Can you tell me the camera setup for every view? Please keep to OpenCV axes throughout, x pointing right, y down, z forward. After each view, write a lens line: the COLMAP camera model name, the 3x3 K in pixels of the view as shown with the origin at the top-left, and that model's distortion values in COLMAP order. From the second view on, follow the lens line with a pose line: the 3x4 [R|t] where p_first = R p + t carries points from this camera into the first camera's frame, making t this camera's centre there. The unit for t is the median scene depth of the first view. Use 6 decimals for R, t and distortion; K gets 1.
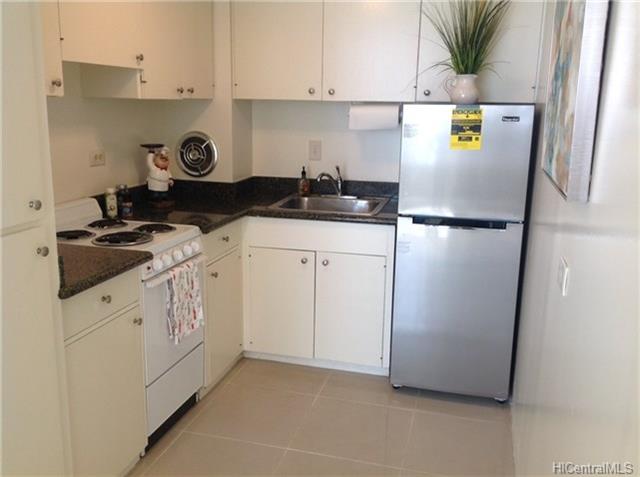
lens RADIAL K [[602.8, 0, 320.0], [0, 602.8, 238.5], [0, 0, 1]] dist [0.013850, -0.015785]
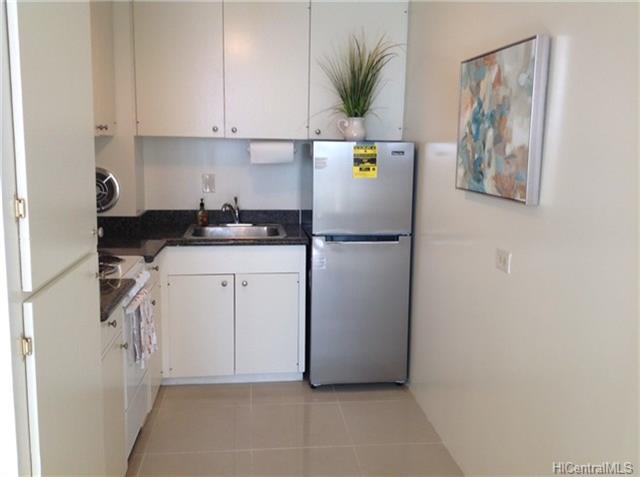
lens RADIAL K [[602.8, 0, 320.0], [0, 602.8, 238.5], [0, 0, 1]] dist [0.013850, -0.015785]
pose [[0.920386, -0.058380, 0.386628, -0.291262], [0.082940, 0.995439, -0.047133, 0.022174], [-0.382113, 0.075448, 0.921030, -0.072924]]
